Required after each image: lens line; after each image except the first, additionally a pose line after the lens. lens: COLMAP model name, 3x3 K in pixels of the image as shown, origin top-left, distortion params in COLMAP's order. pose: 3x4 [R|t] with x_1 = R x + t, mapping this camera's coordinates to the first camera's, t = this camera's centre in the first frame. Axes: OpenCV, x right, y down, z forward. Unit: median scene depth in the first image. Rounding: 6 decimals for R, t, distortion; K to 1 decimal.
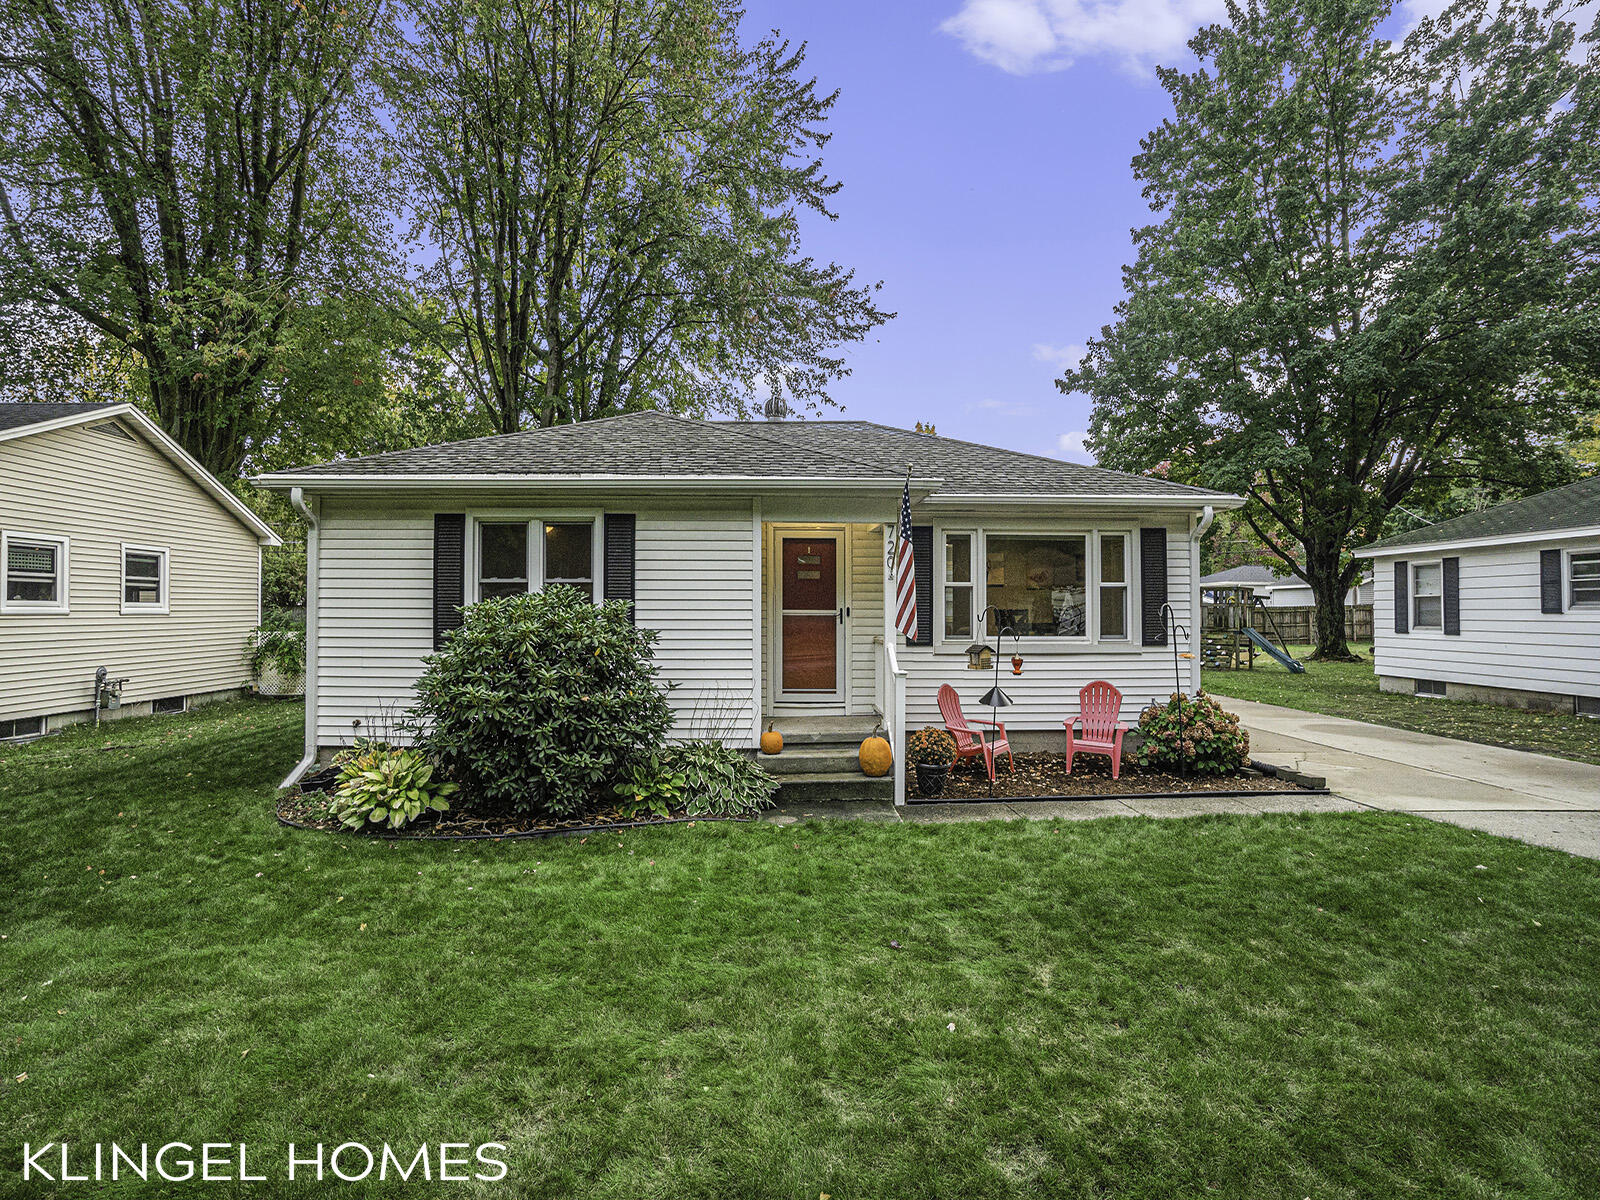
lens RADIAL K [[762.6, 0, 772.8], [0, 762.6, 615.0], [0, 0, 1]] dist [-0.061338, 0.031024]
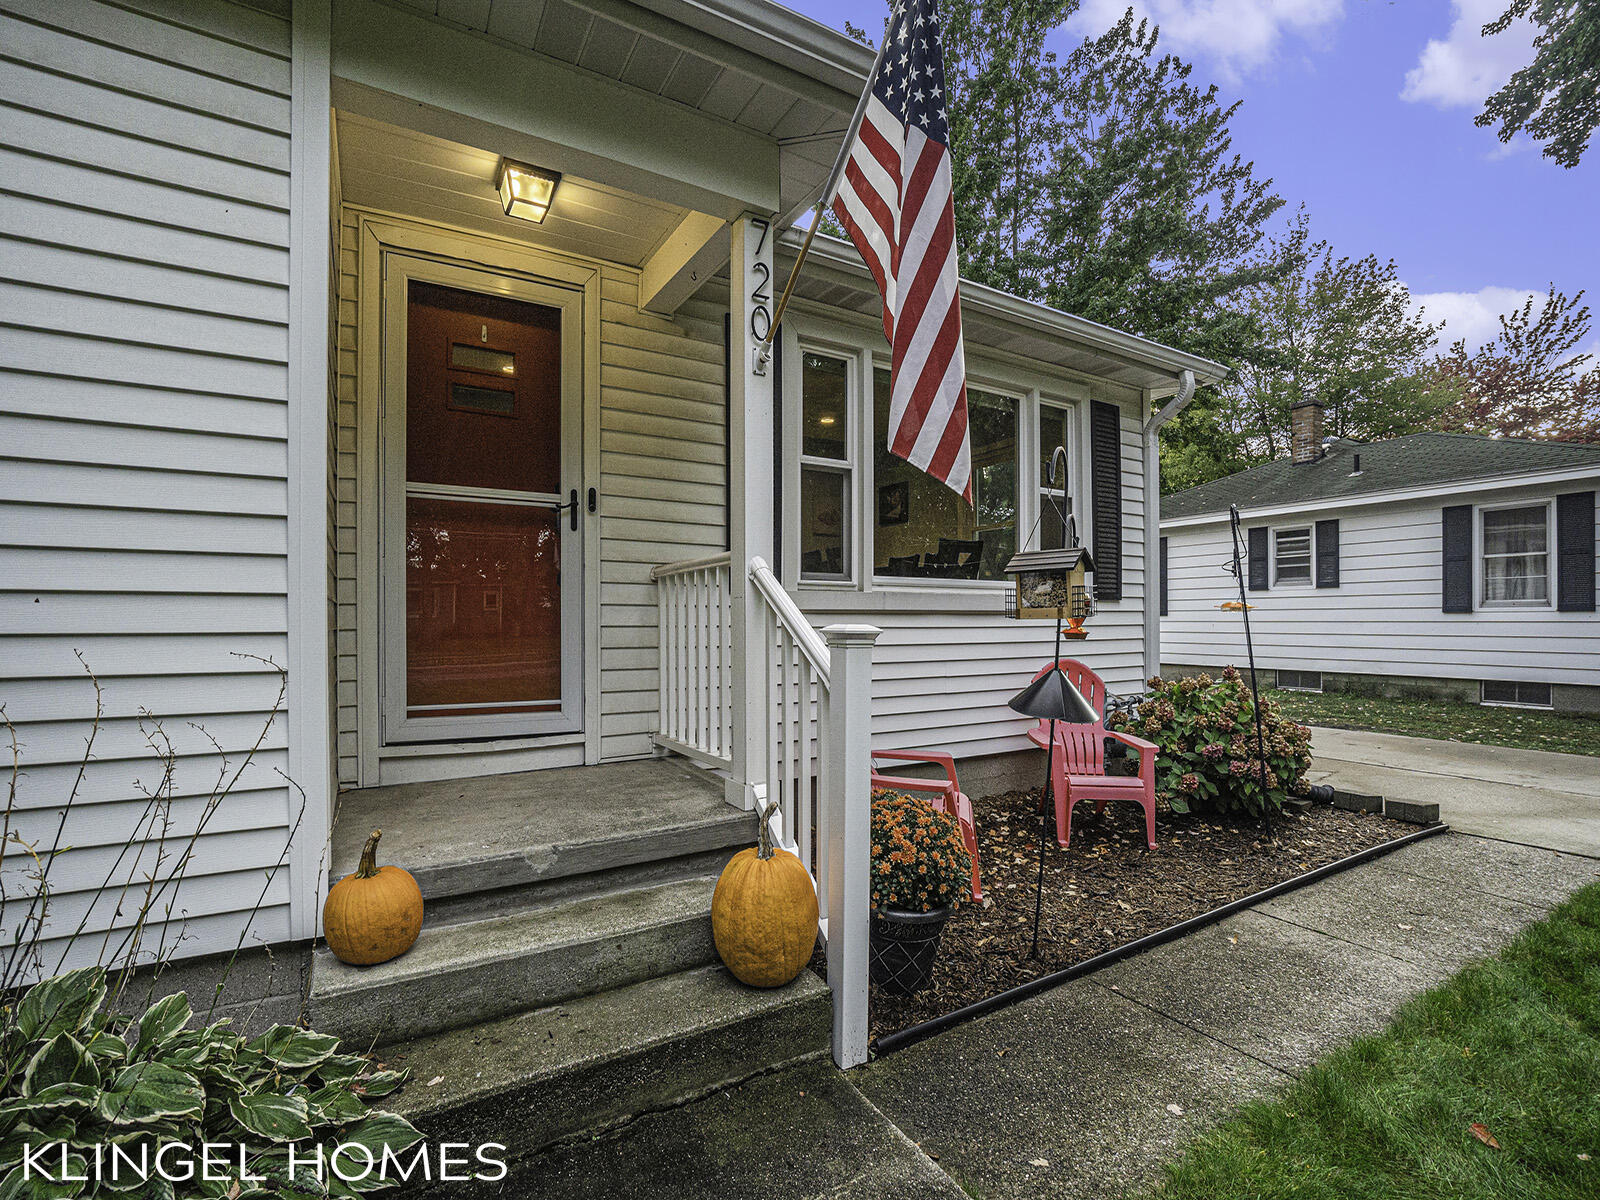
lens RADIAL K [[755.3, 0, 798.5], [0, 755.3, 625.2], [0, 0, 1]] dist [-0.026536, 0.000105]
pose [[0.871000, -0.003495, 0.491271, 0.000560], [0.001699, 0.999990, 0.004101, 0.058957], [-0.491281, -0.002737, 0.870997, 0.609918]]
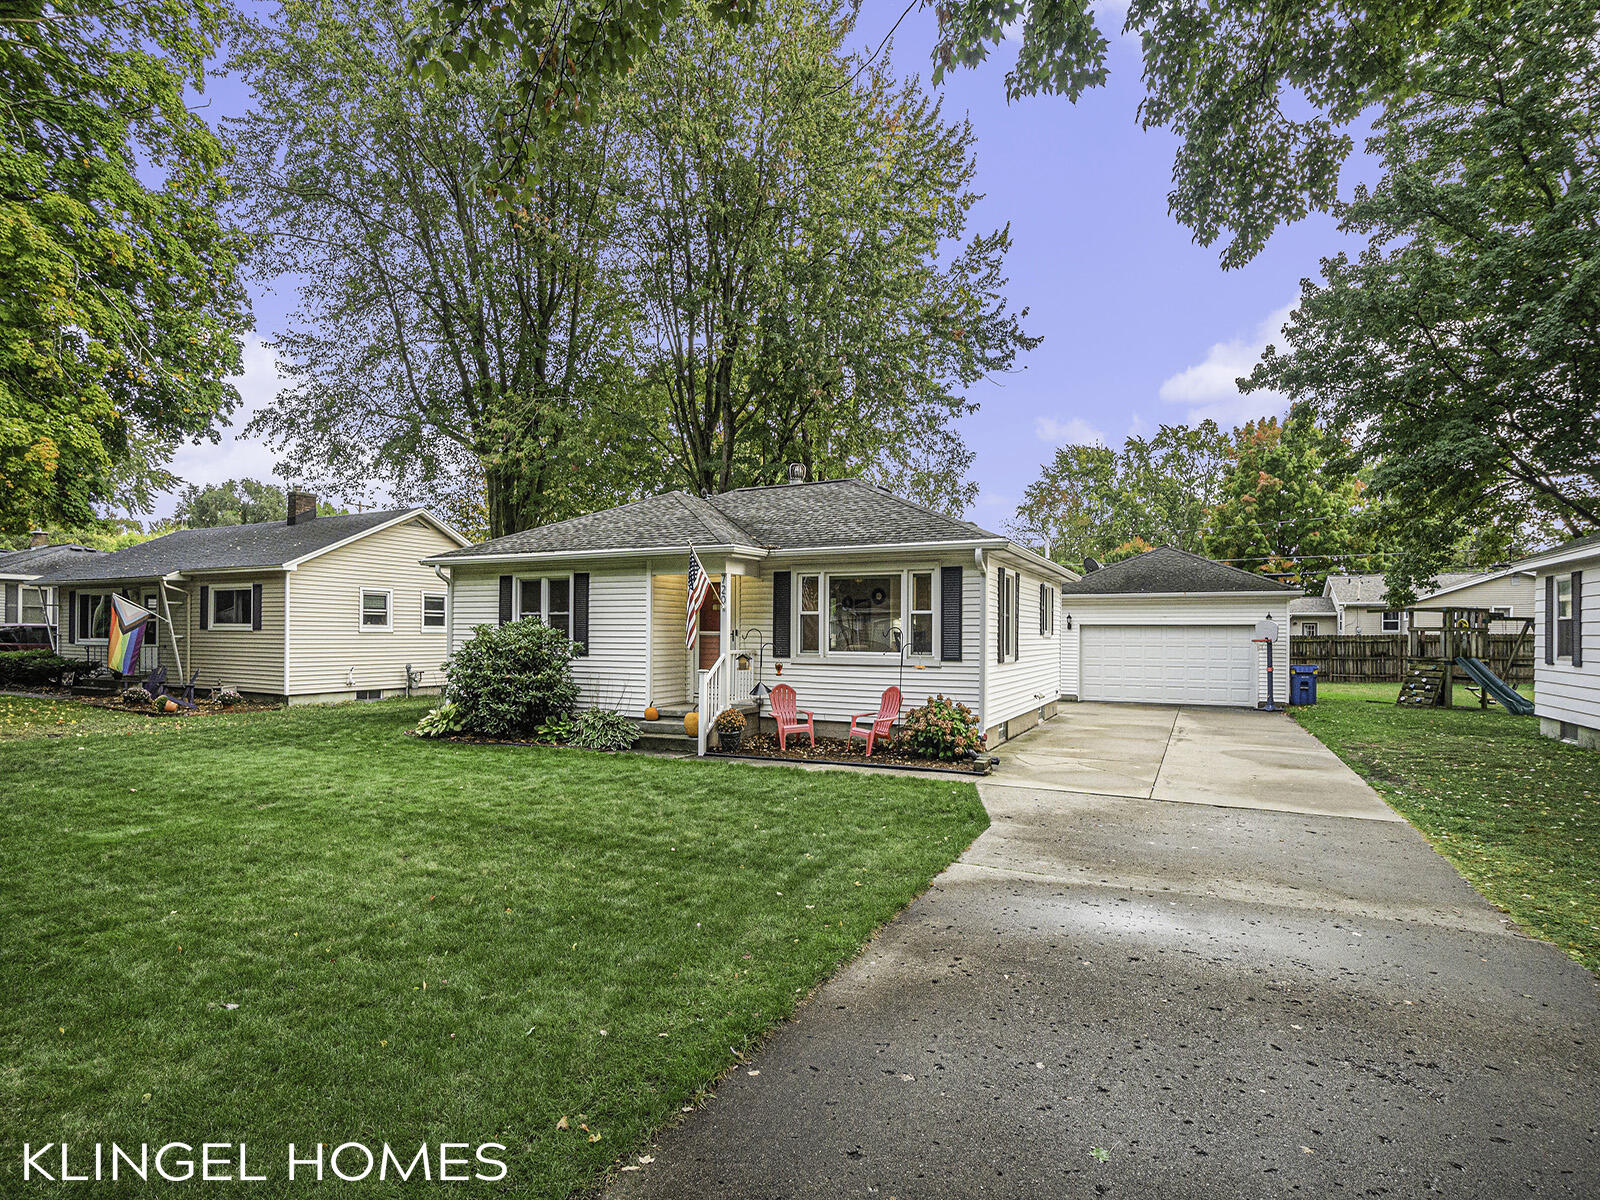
lens RADIAL K [[904.3, 0, 800.9], [0, 904.3, 646.6], [0, 0, 1]] dist [-0.025615, -0.000114]
pose [[0.873188, 0.011575, -0.487246, 1.034954], [-0.008936, 0.999930, 0.007739, 0.007746], [0.487301, -0.002404, 0.873231, -0.434320]]
